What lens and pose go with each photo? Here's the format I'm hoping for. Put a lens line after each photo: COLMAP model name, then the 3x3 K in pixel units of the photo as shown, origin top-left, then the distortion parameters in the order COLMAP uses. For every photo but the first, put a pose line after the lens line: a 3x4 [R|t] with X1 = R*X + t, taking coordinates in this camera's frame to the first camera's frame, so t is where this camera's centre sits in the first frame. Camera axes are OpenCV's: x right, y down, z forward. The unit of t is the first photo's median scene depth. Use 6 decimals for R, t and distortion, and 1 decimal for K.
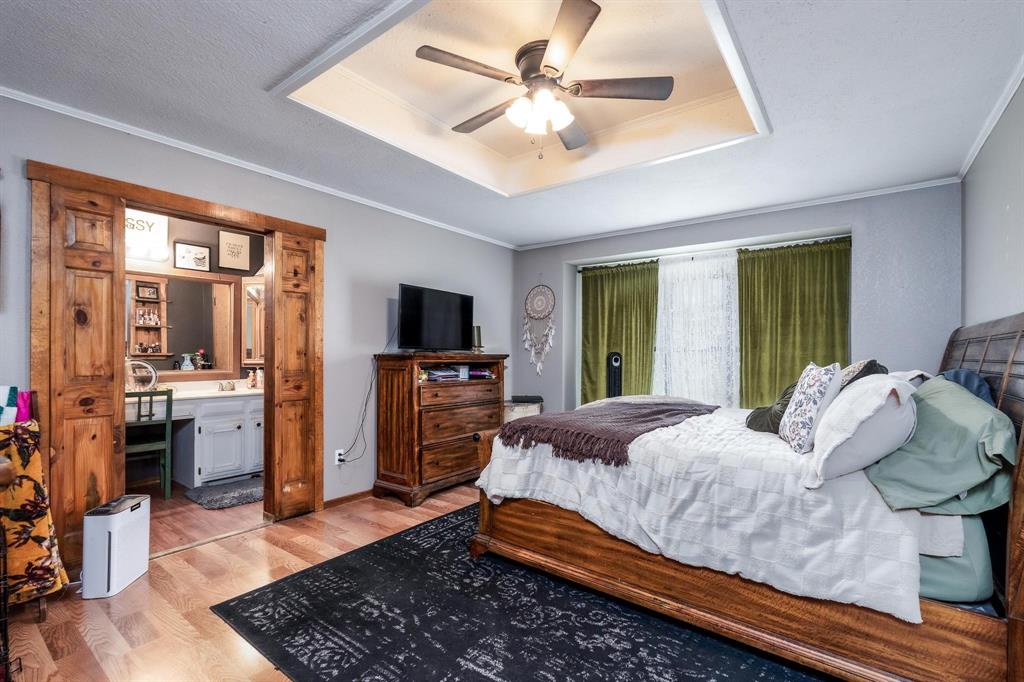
lens RADIAL K [[452.0, 0, 510.0], [0, 452.0, 351.0], [0, 0, 1]] dist [-0.004554, 0.001074]
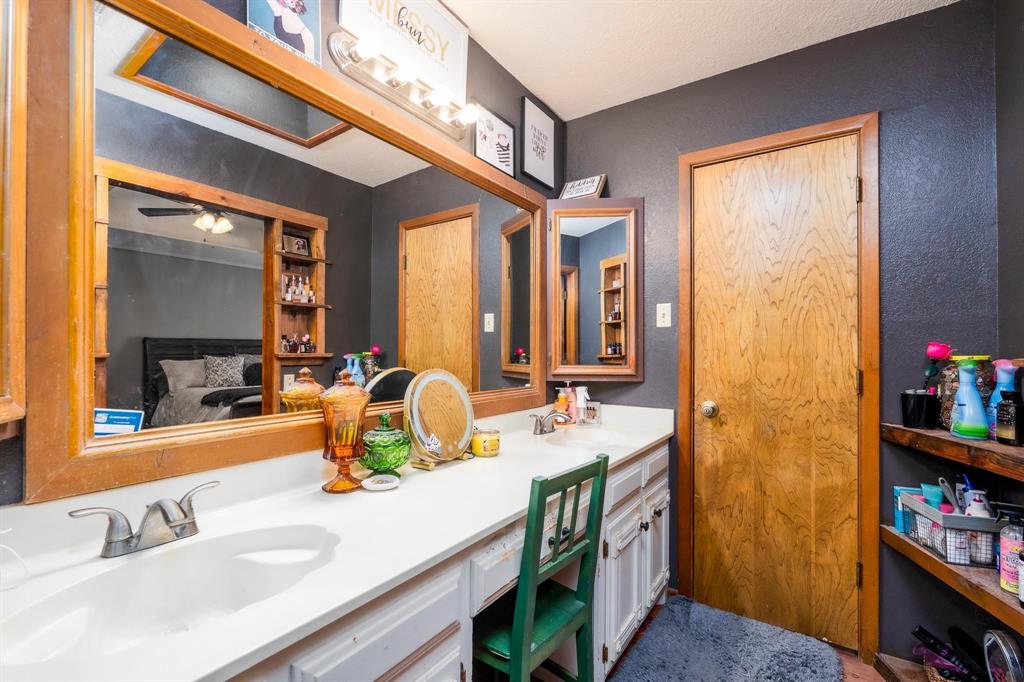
lens RADIAL K [[452.0, 0, 513.7], [0, 452.0, 344.7], [0, 0, 1]] dist [-0.004554, 0.001074]
pose [[0.999257, -0.003685, 0.038359, -0.554384], [0.004126, 0.999926, -0.011423, 0.001545], [-0.038314, 0.011573, 0.999199, 0.431478]]
